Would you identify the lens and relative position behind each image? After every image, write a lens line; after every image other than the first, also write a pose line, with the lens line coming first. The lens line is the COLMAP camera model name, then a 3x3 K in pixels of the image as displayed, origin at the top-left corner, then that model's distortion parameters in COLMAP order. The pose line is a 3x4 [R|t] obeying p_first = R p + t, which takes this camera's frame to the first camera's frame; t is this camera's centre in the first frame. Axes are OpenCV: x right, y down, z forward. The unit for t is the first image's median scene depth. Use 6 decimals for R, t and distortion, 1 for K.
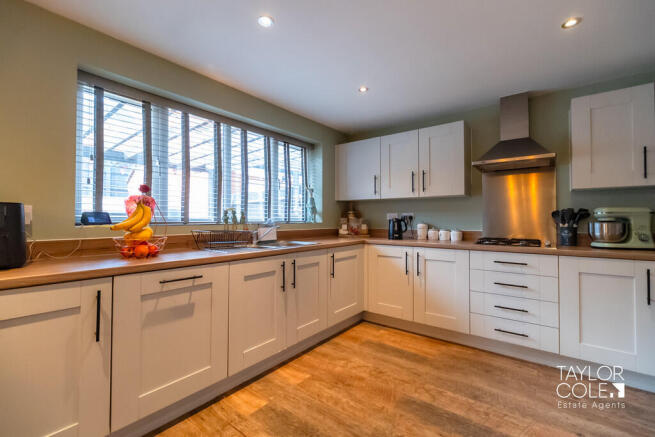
lens RADIAL K [[288.1, 0, 328.0], [0, 288.1, 213.9], [0, 0, 1]] dist [-0.001953, 0.000419]
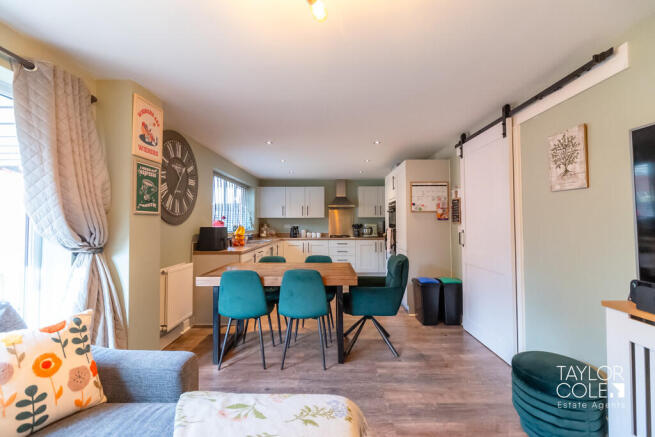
lens RADIAL K [[288.1, 0, 328.9], [0, 288.1, 217.5], [0, 0, 1]] dist [-0.001953, 0.000419]
pose [[0.787794, 0.004905, 0.615919, -0.894832], [-0.005635, 0.999984, -0.000755, -0.060032], [-0.615912, -0.002876, 0.787809, -0.842946]]
